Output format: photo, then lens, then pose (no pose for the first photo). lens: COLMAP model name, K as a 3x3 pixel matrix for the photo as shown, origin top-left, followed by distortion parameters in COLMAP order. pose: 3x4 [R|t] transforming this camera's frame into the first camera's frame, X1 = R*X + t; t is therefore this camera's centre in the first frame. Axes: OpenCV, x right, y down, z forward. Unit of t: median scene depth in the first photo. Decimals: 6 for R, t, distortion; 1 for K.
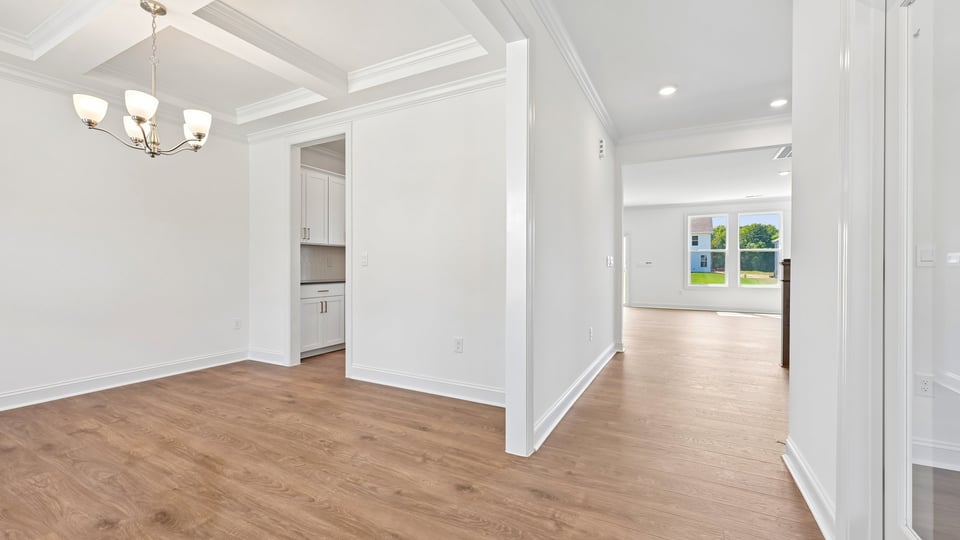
lens RADIAL K [[389.1, 0, 480.0], [0, 389.1, 270.0], [0, 0, 1]] dist [-0.003259, 0.000125]
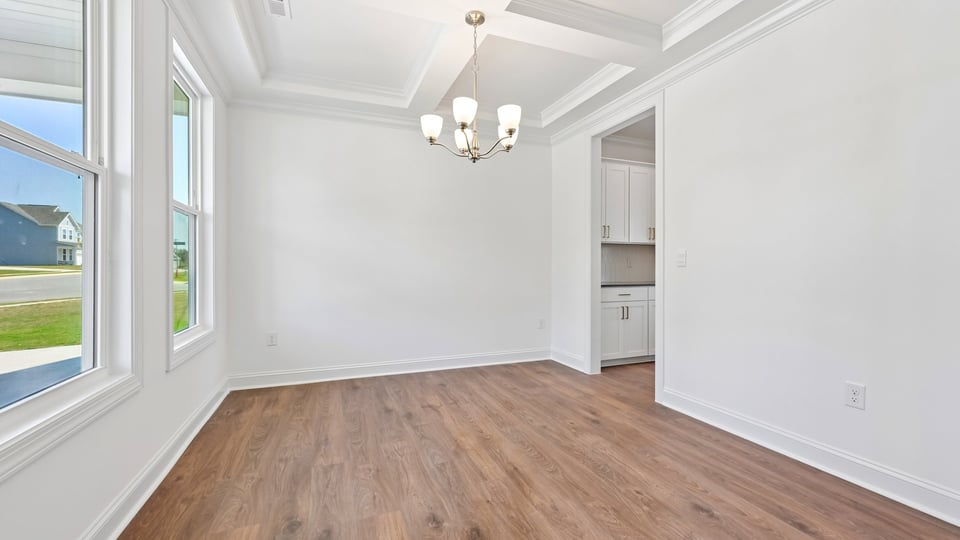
lens RADIAL K [[389.1, 0, 480.0], [0, 389.1, 270.0], [0, 0, 1]] dist [-0.003259, 0.000125]
pose [[0.759042, 0.002100, -0.651038, -0.139758], [-0.003043, 0.999995, -0.000322, -0.002541], [0.651034, 0.002225, 0.759045, 0.201061]]
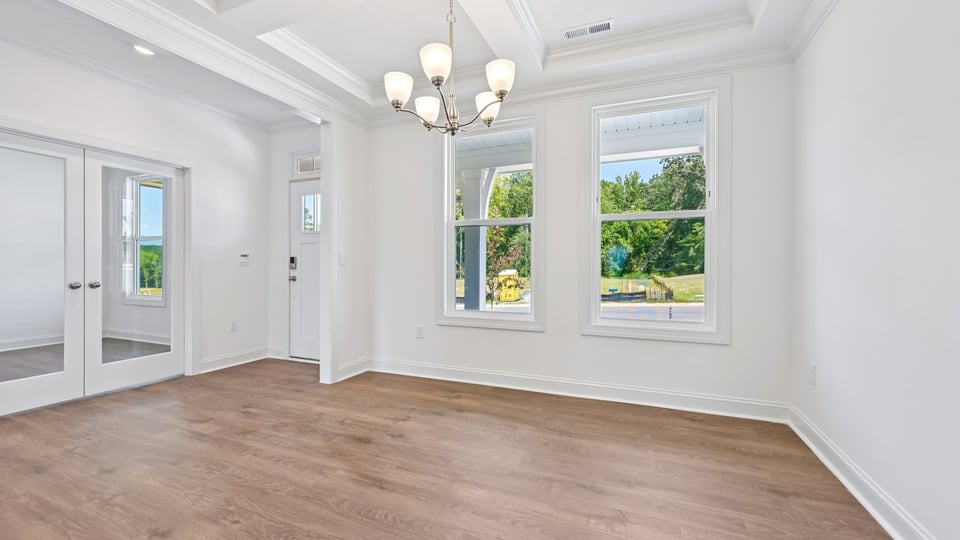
lens RADIAL K [[389.1, 0, 480.0], [0, 389.1, 270.0], [0, 0, 1]] dist [-0.003259, 0.000125]
pose [[-0.995366, -0.003198, -0.096103, -0.755193], [-0.005095, 0.999797, 0.019504, -0.019295], [0.096021, 0.019903, -0.995180, 1.686392]]
